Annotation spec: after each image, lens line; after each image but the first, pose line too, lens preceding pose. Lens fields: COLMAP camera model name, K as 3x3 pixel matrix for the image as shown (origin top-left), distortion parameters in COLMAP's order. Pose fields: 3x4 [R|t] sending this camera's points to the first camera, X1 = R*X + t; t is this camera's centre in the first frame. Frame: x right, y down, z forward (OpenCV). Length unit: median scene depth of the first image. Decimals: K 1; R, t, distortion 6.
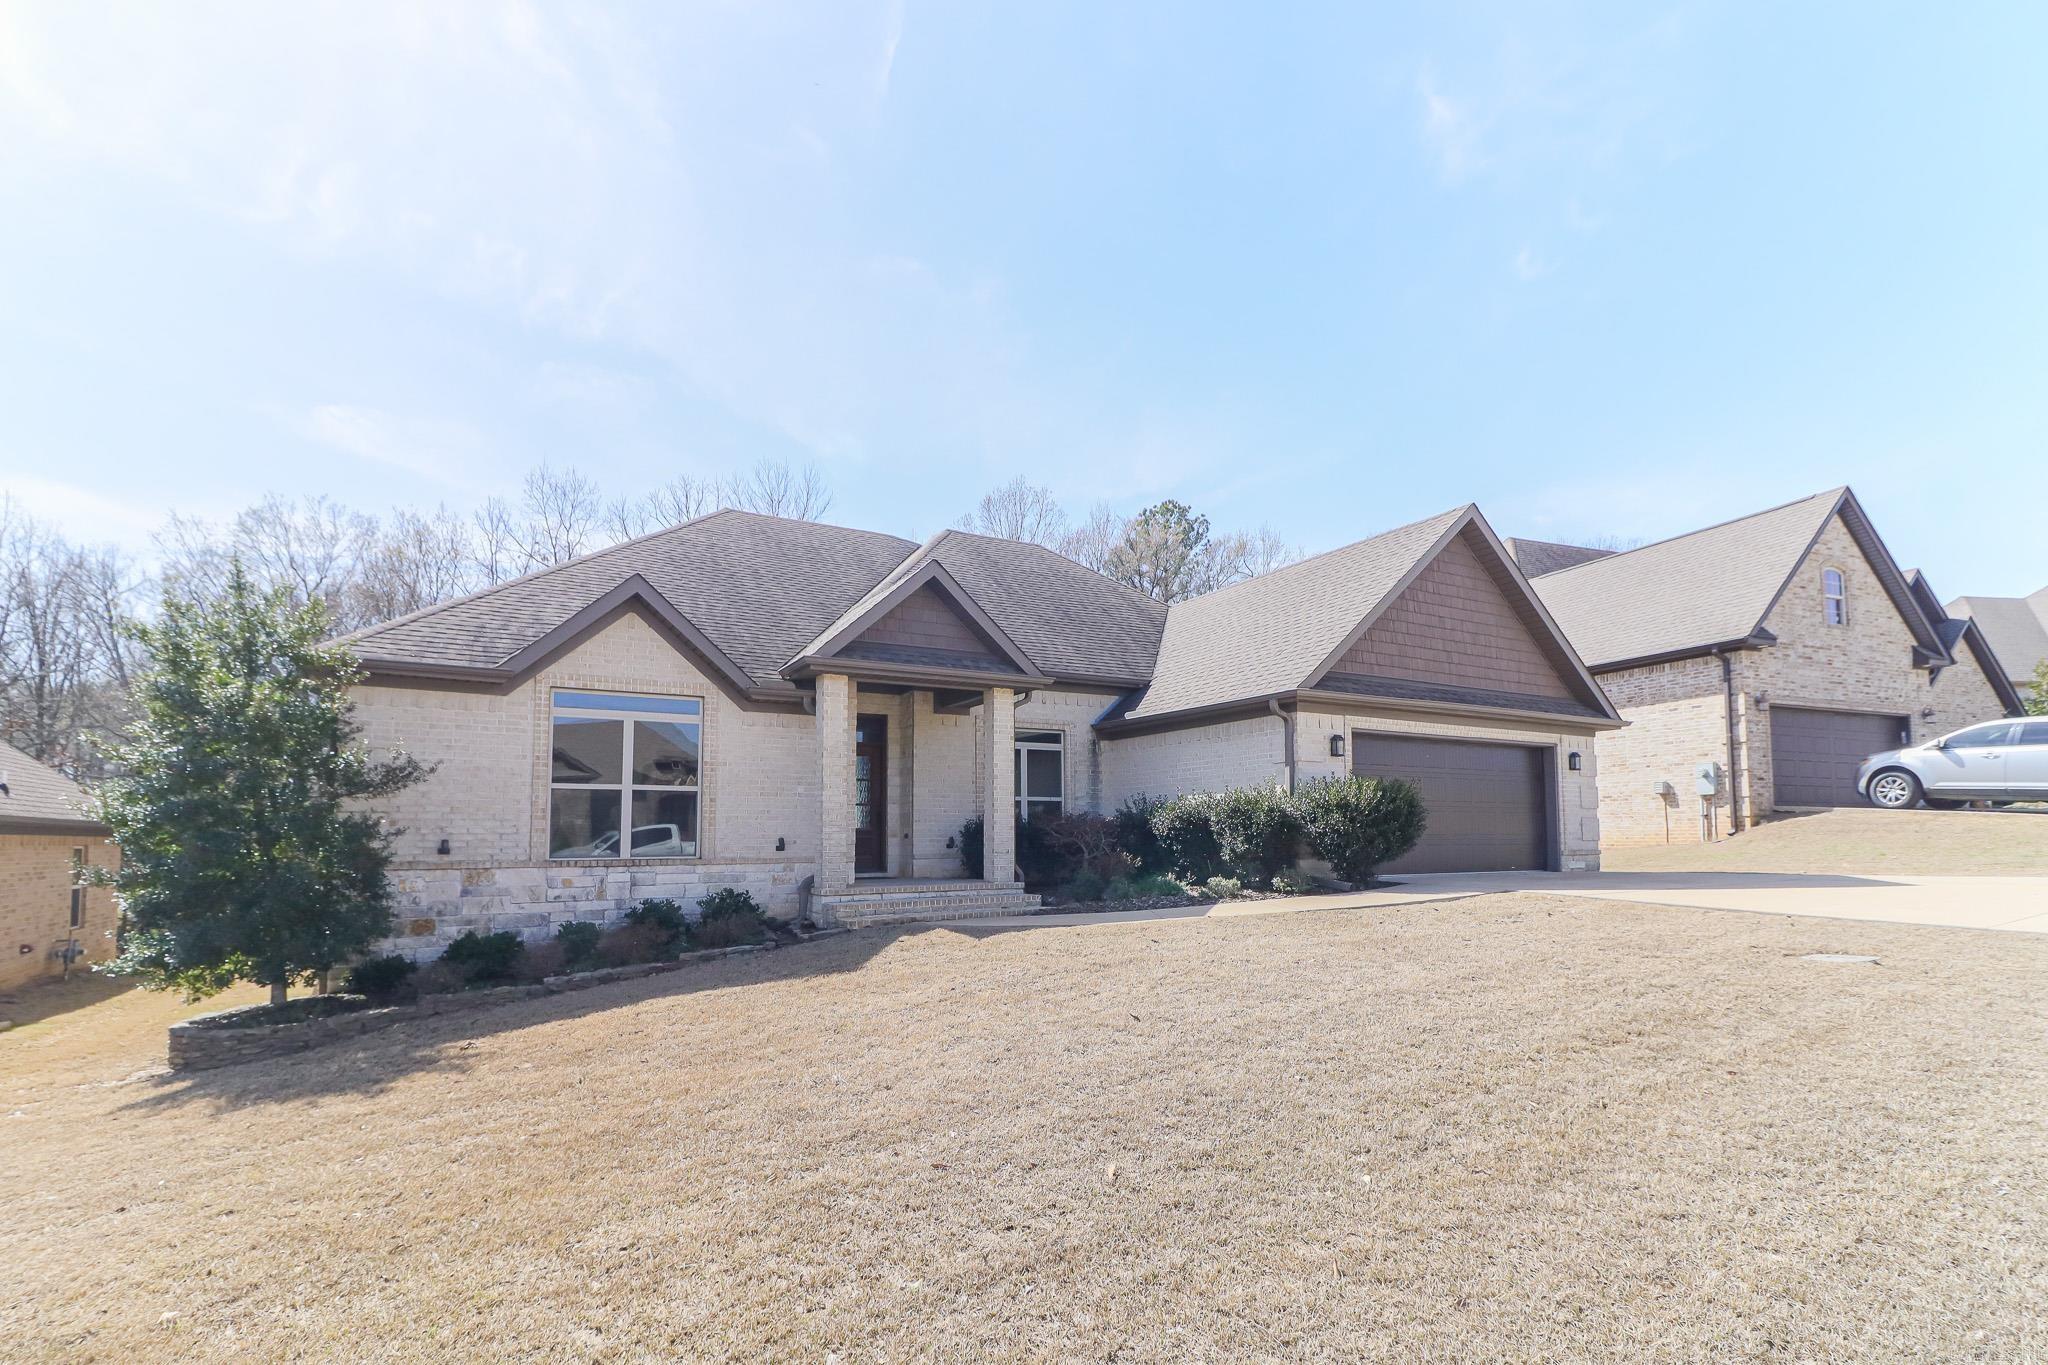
lens RADIAL K [[965.3, 0, 1040.1], [0, 965.3, 738.2], [0, 0, 1]] dist [-0.000775, -0.000351]
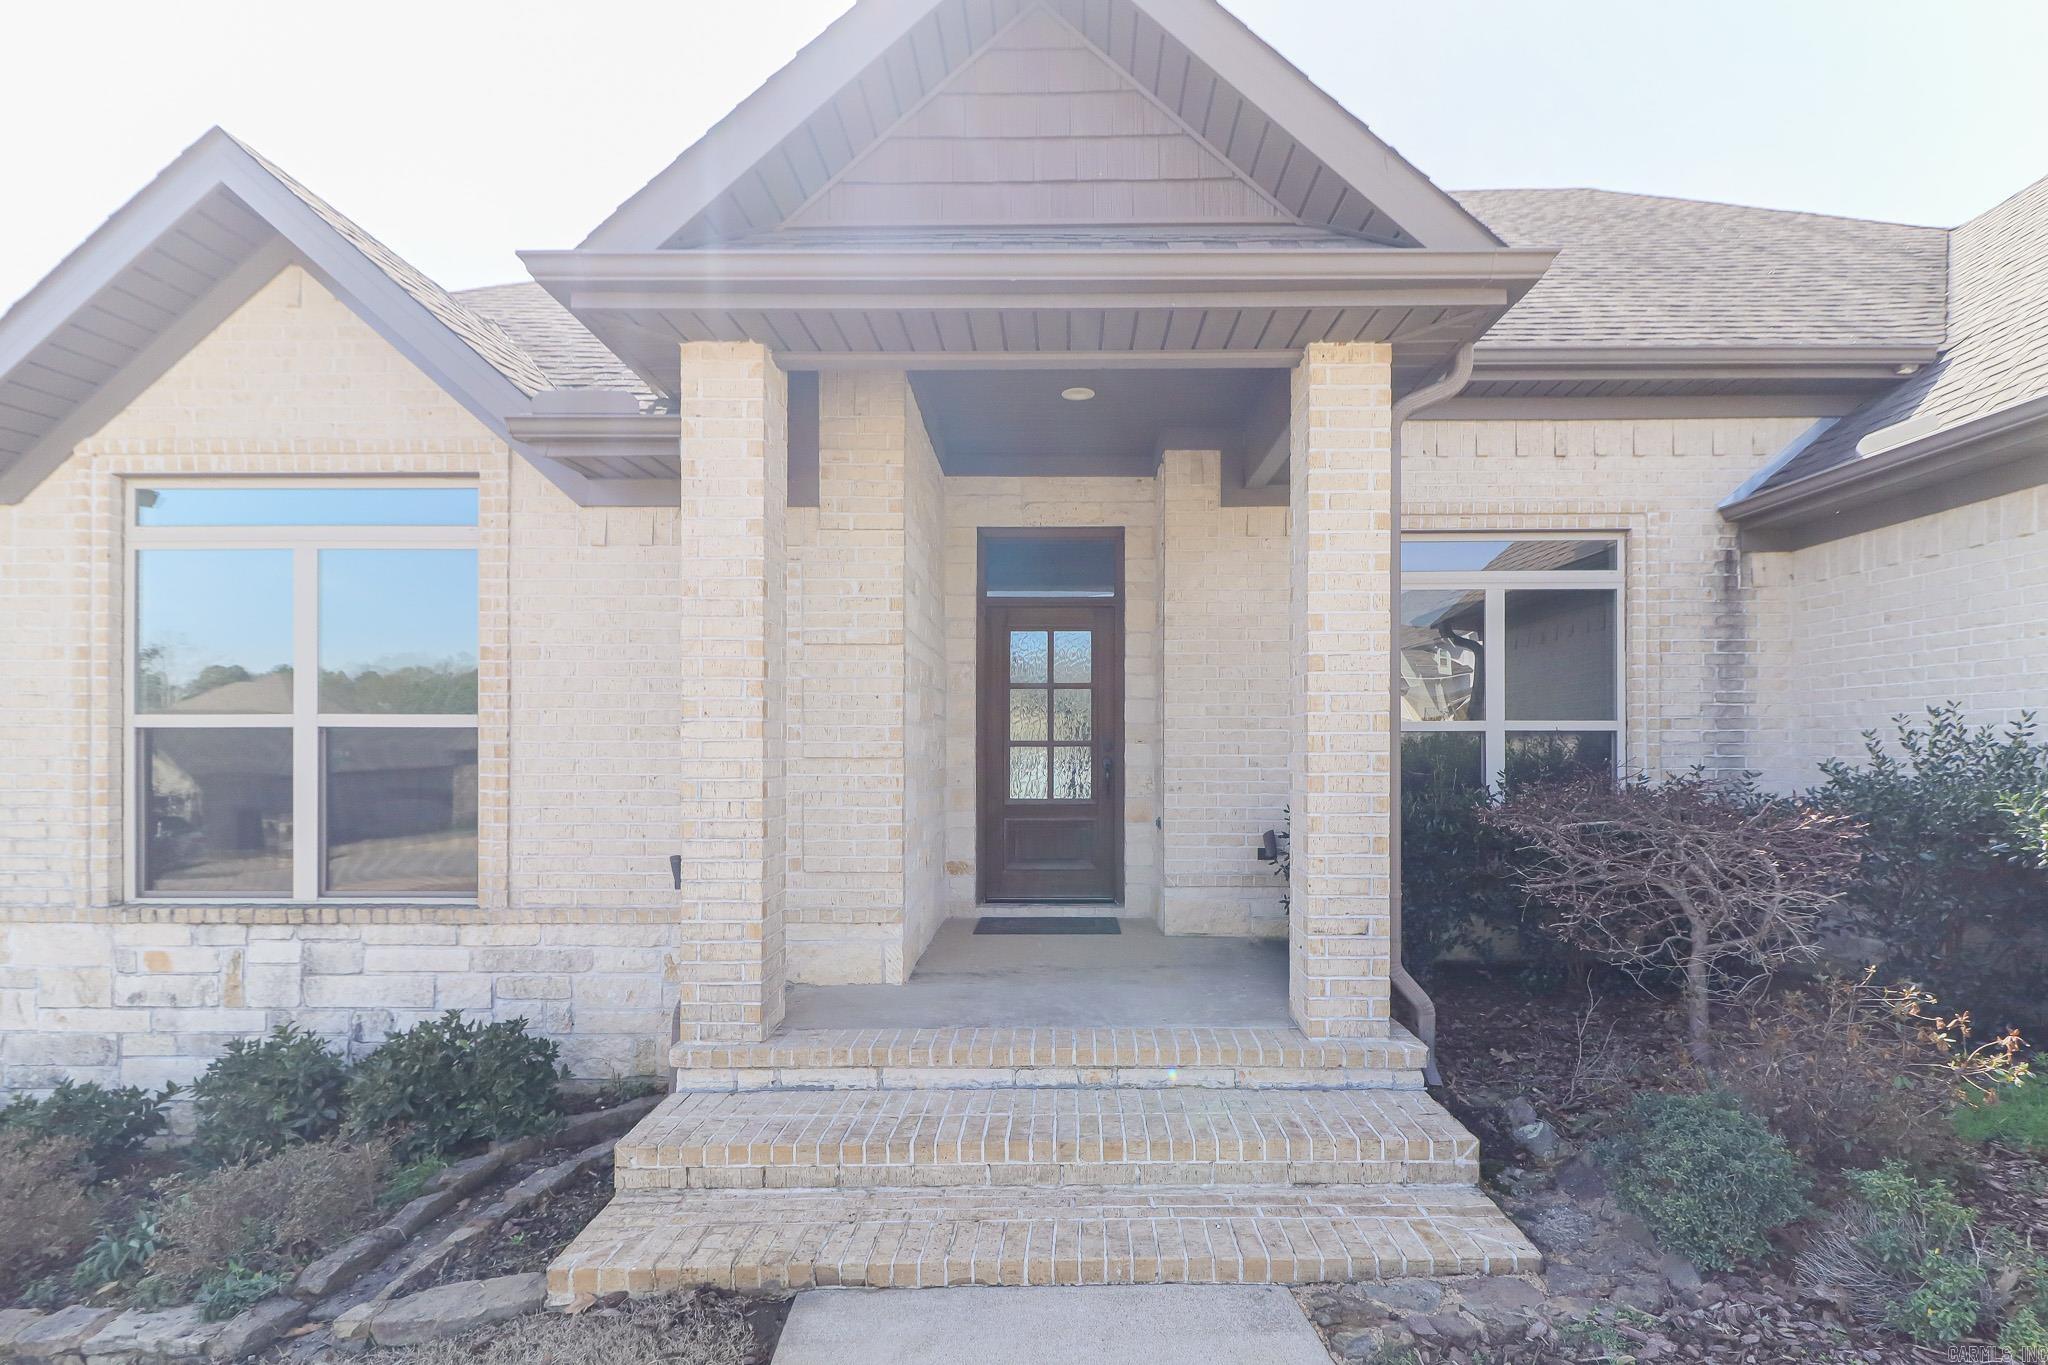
lens RADIAL K [[1001.2, 0, 1047.3], [0, 1001.2, 741.7], [0, 0, 1]] dist [0.021085, -0.019001]
pose [[0.863221, 0.001426, -0.504824, 0.029818], [0.046560, 0.995509, 0.082426, 0.030517], [0.502674, -0.094656, 0.859278, 0.614291]]
